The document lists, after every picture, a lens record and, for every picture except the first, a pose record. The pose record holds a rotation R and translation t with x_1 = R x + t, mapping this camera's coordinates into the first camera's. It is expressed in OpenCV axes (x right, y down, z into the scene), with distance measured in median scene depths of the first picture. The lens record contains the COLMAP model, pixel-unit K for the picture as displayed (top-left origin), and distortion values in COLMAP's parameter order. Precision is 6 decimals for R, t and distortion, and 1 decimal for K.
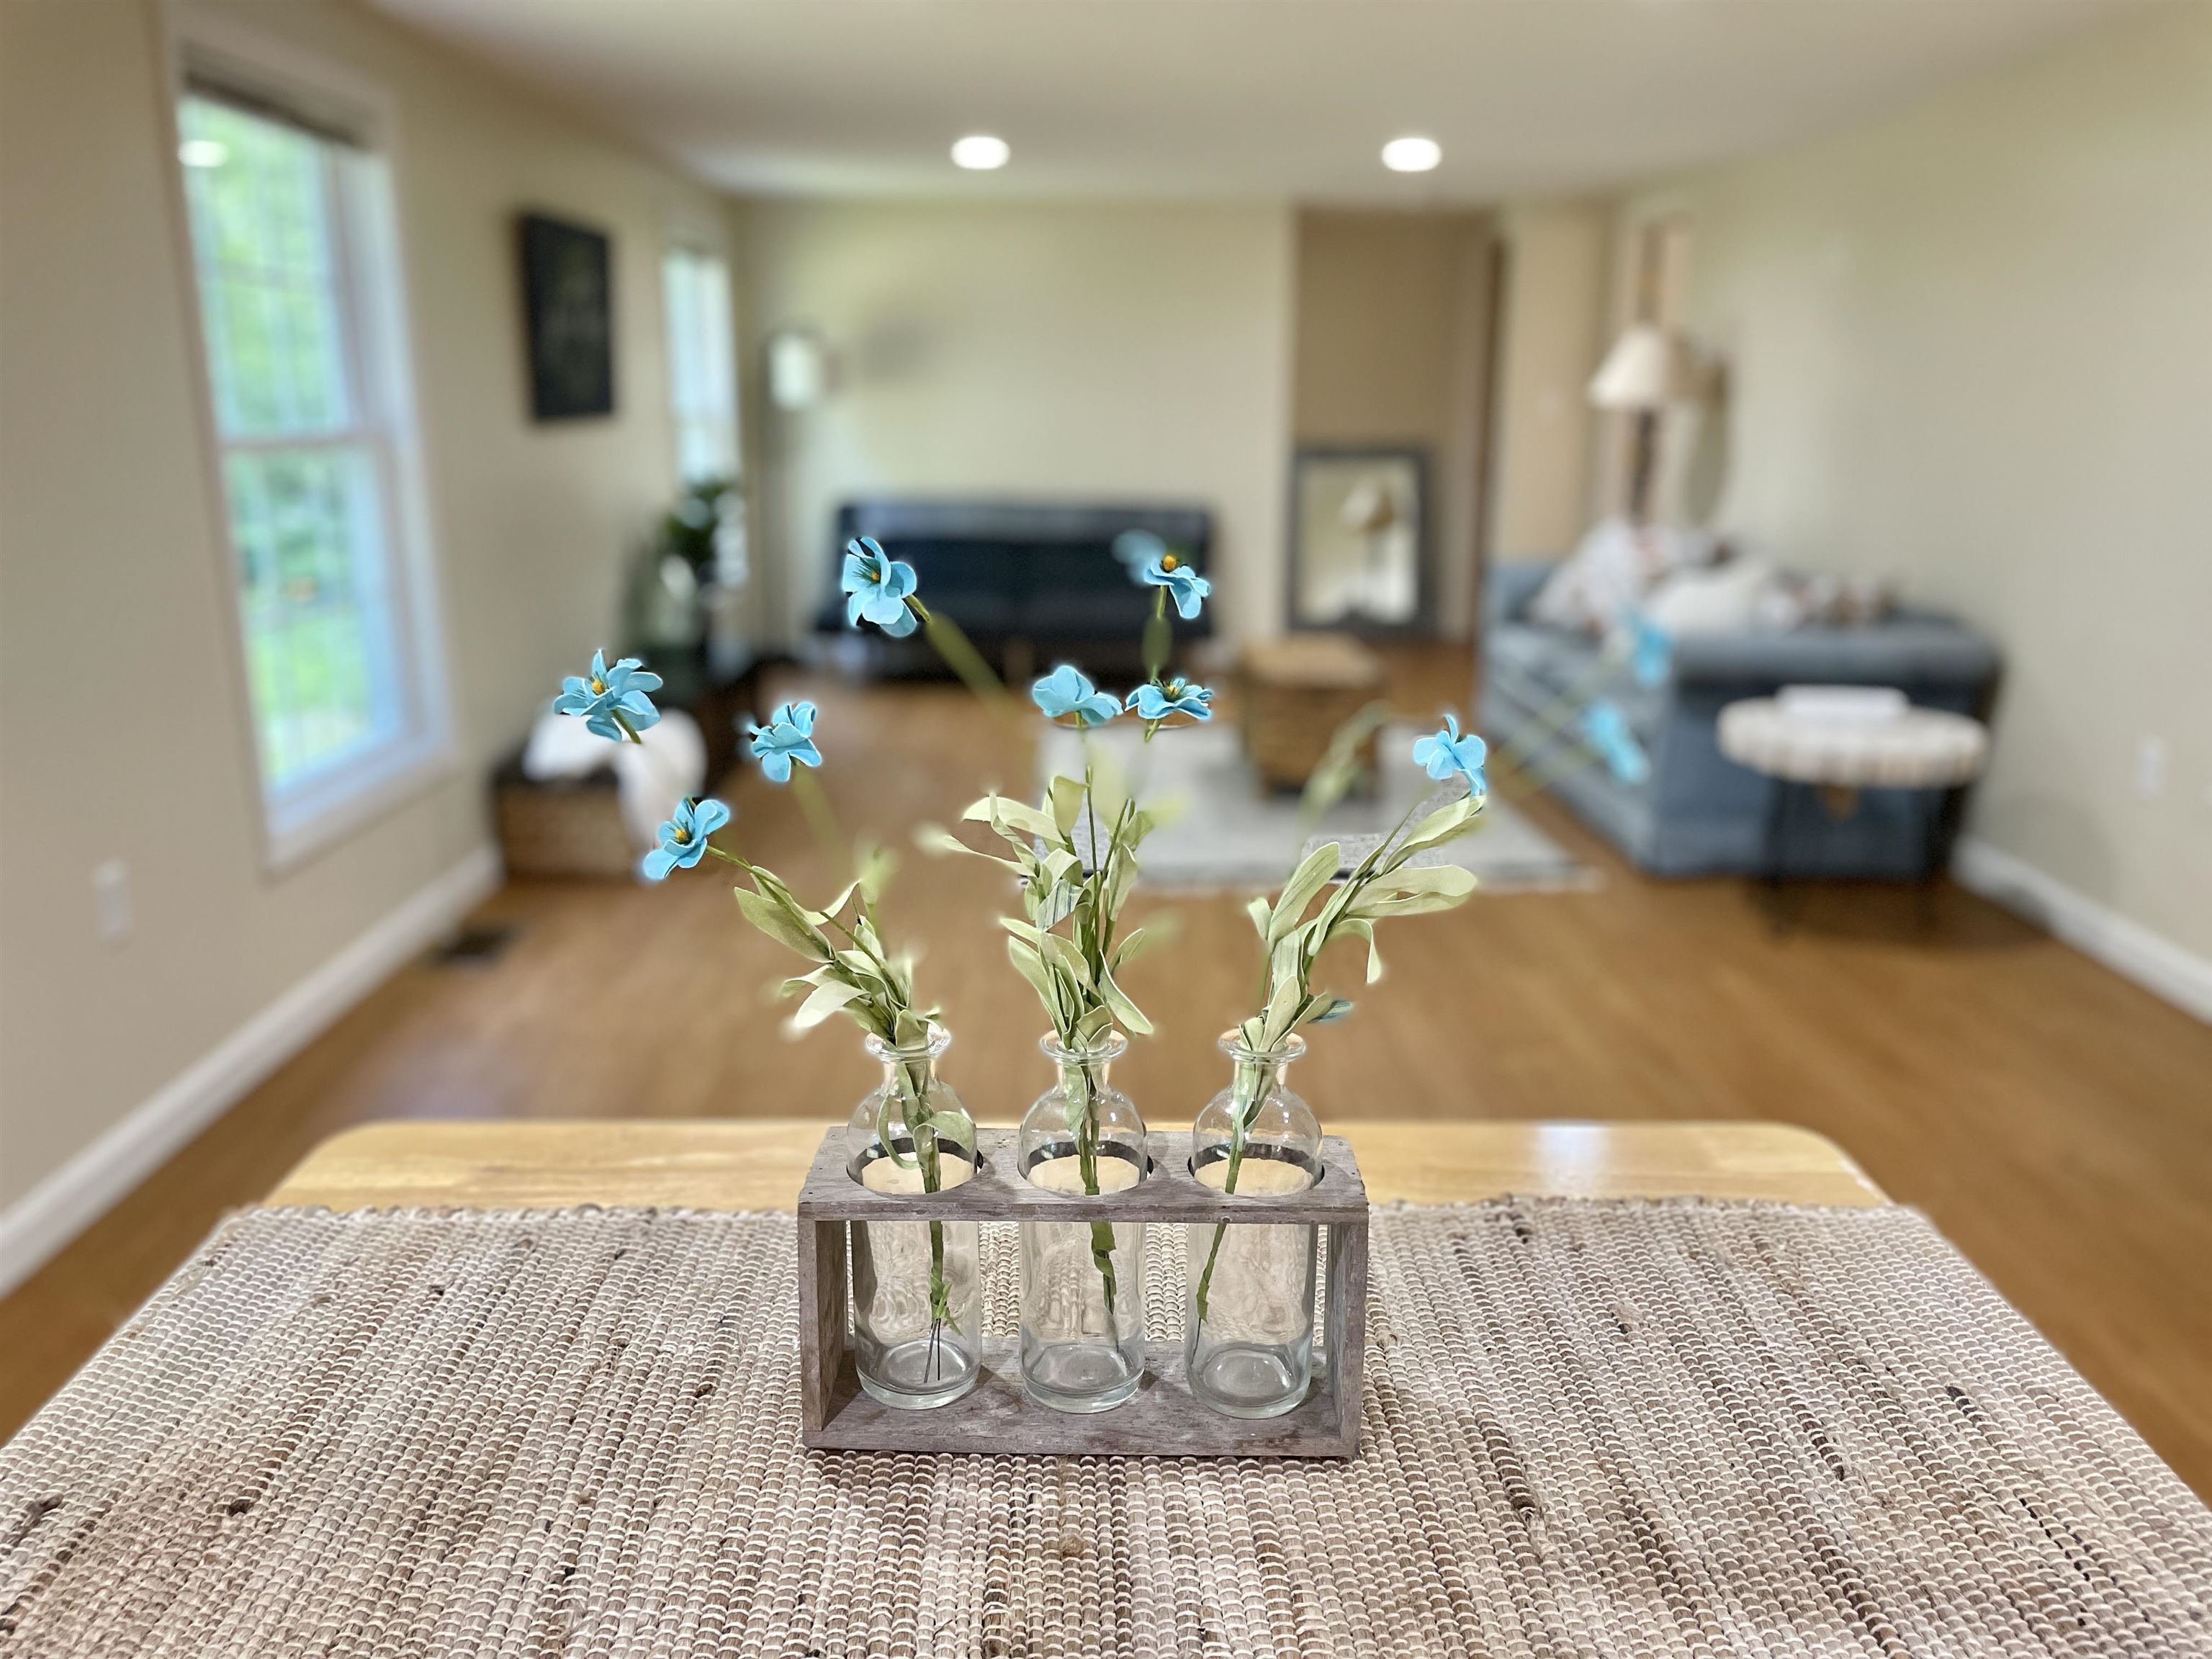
lens RADIAL K [[1668.5, 0, 1101.6], [0, 1668.5, 827.7], [0, 0, 1]] dist [0.064451, -0.010117]
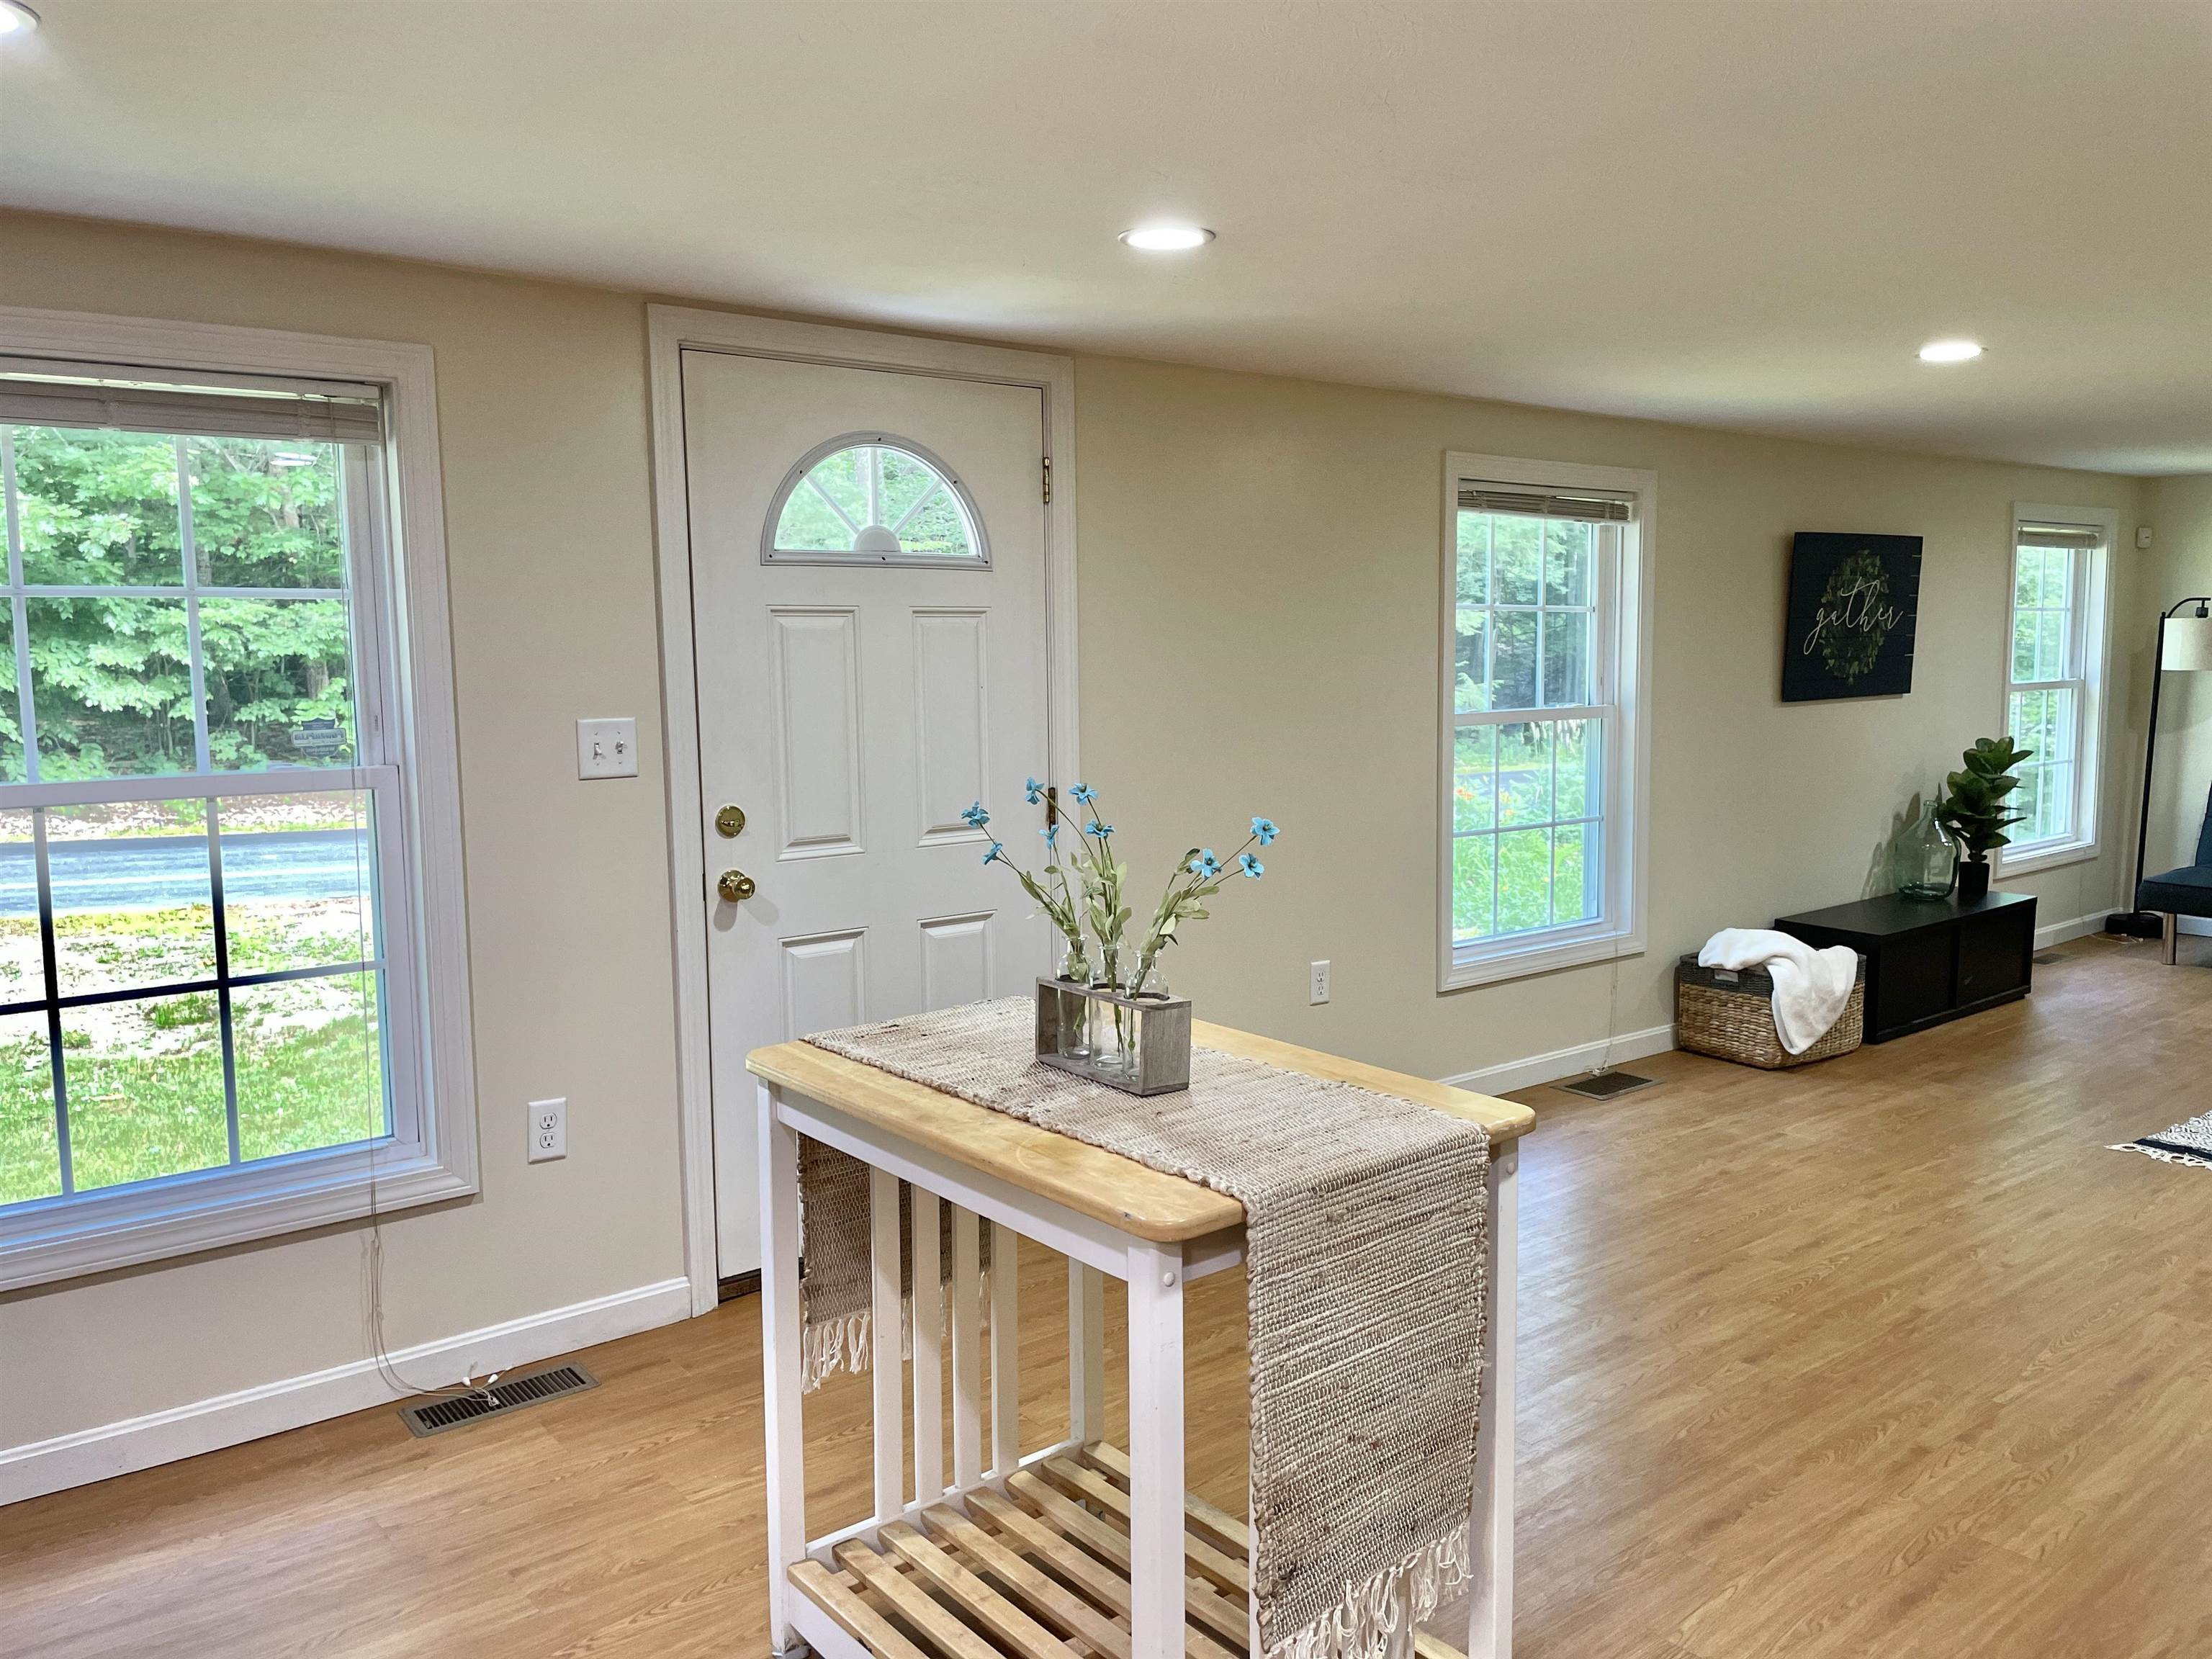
lens RADIAL K [[1668.5, 0, 1105.7], [0, 1668.5, 833.7], [0, 0, 1]] dist [0.064451, -0.010117]
pose [[0.595748, 0.089138, -0.798210, 0.465604], [-0.203942, 0.978039, -0.042993, 0.019947], [0.776848, 0.188401, 0.600843, -0.152191]]
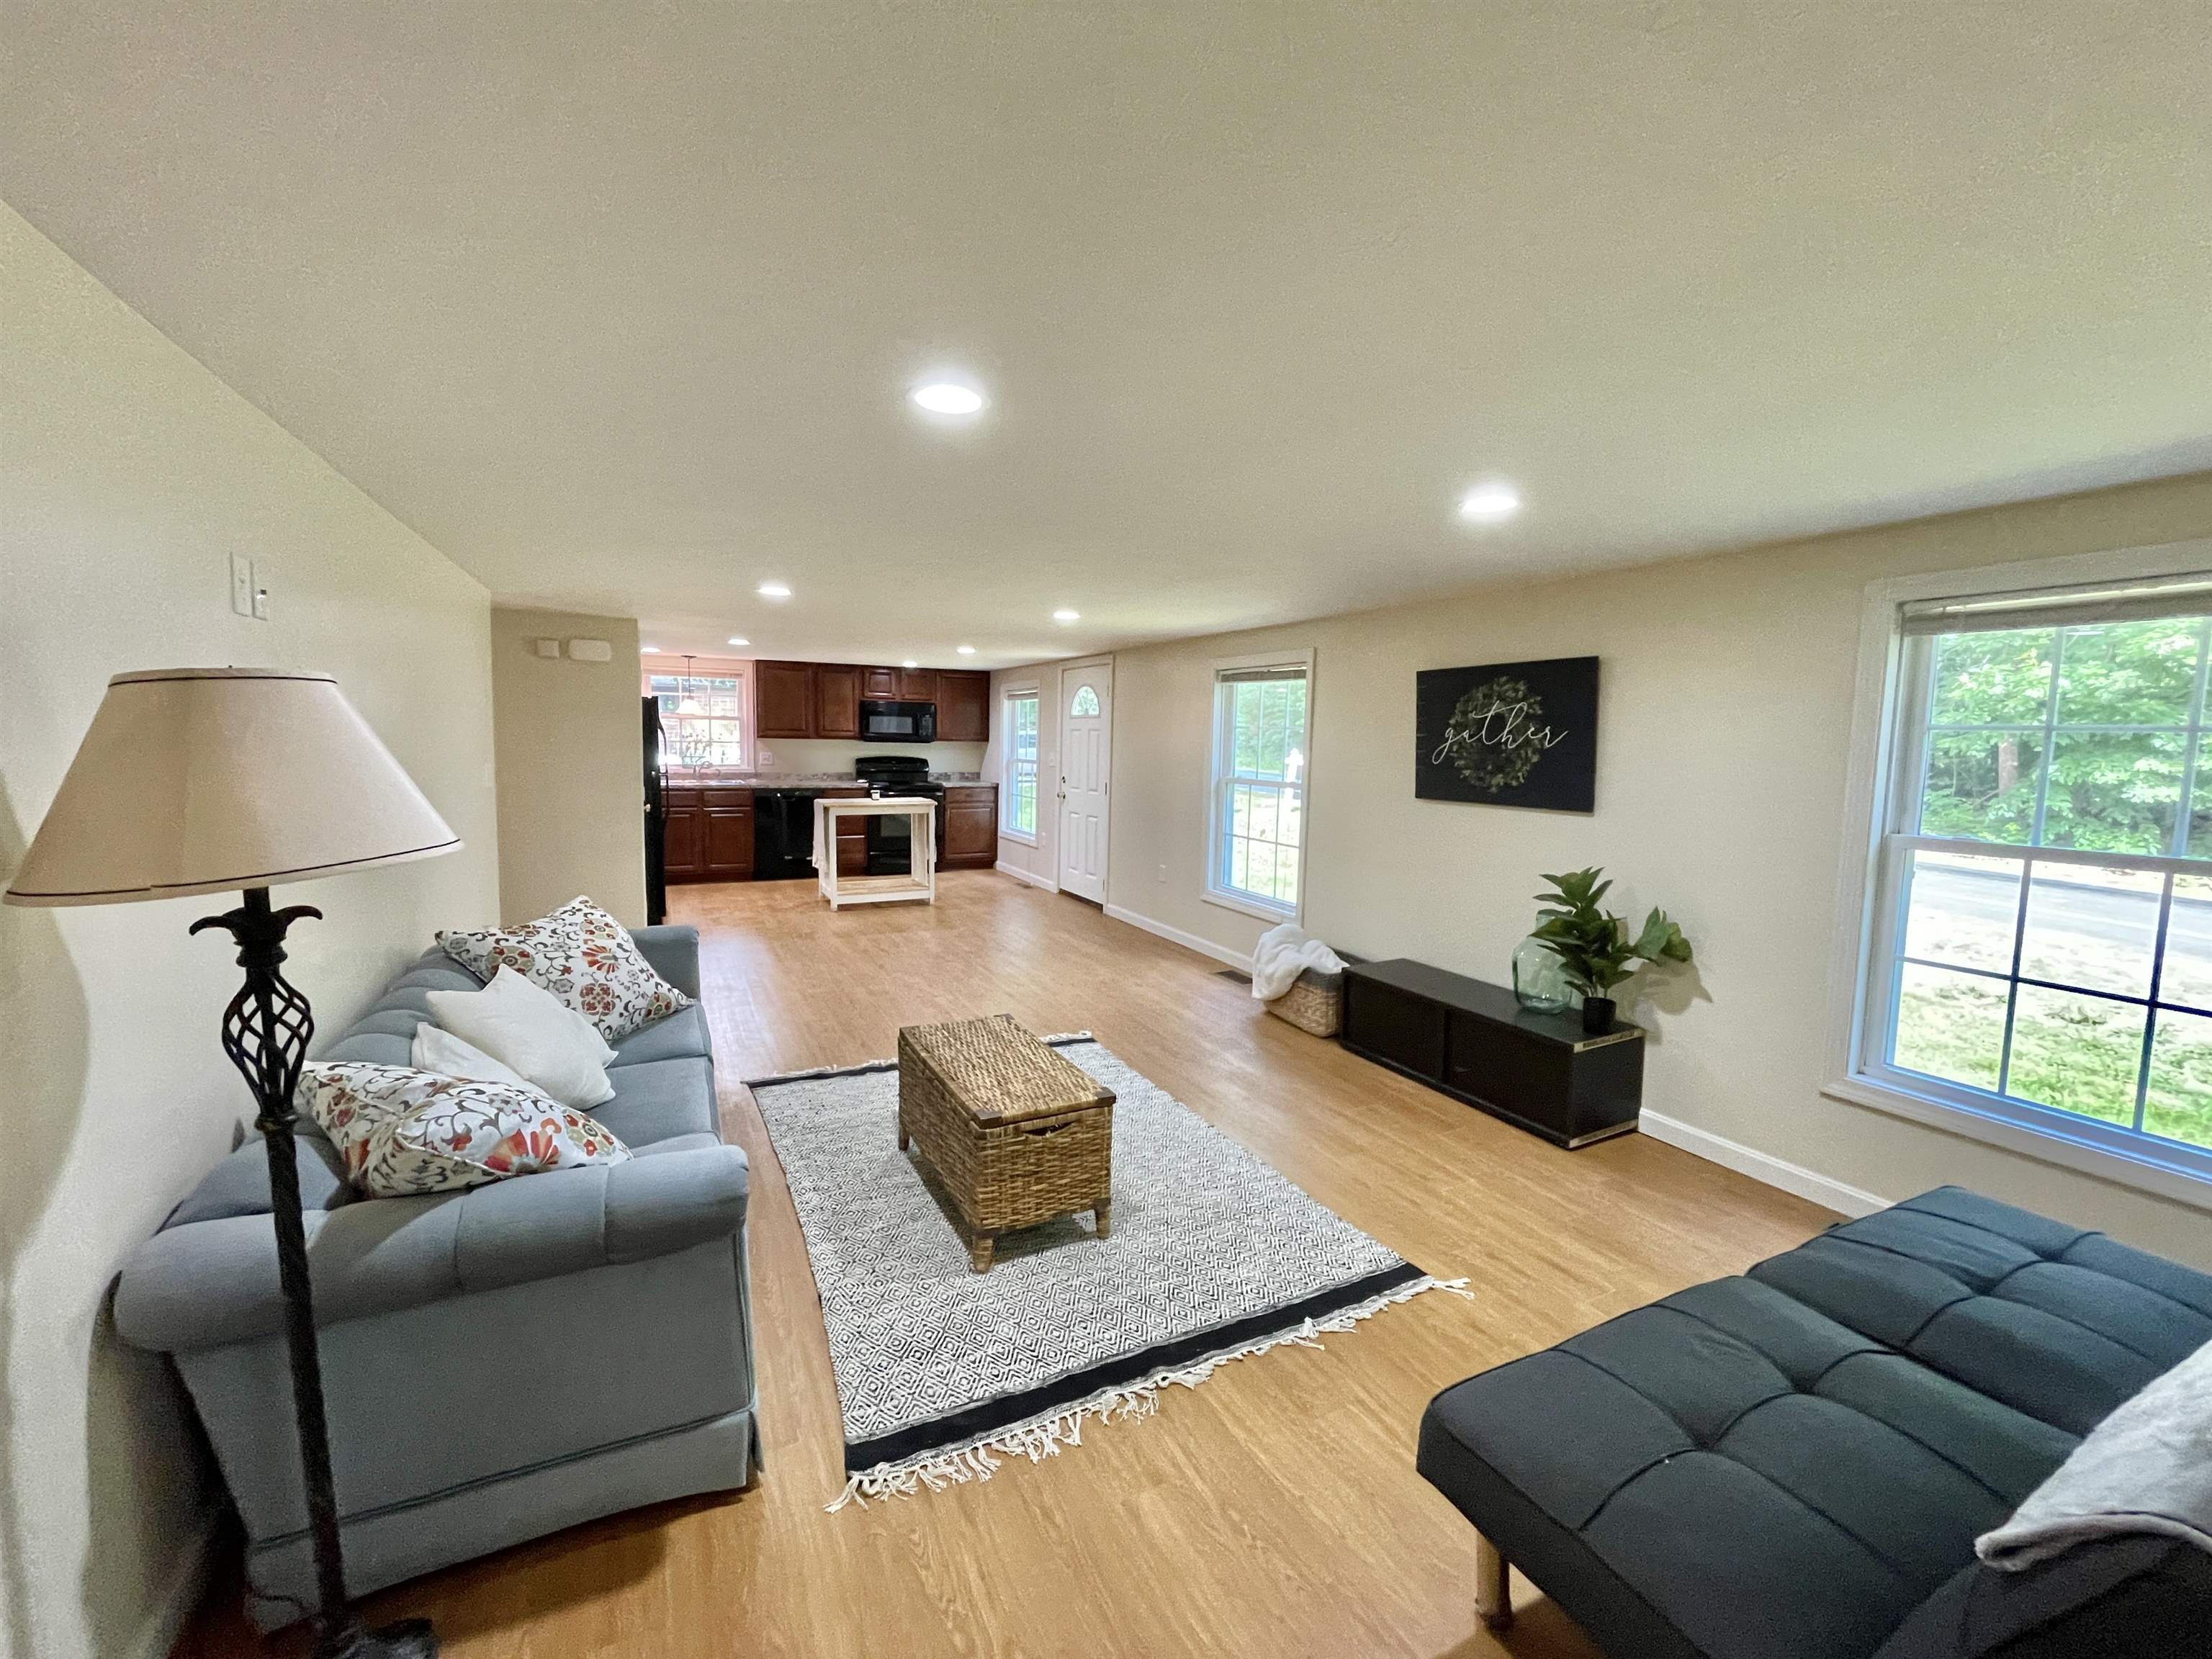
lens RADIAL K [[900.5, 0, 1110.6], [0, 900.5, 824.2], [0, 0, 1]] dist [0.017485, 0.000017]
pose [[-0.903784, 0.023438, -0.427347, 0.398628], [-0.131949, 0.934603, 0.330312, -0.592915], [0.407142, 0.354919, -0.841587, 2.084552]]
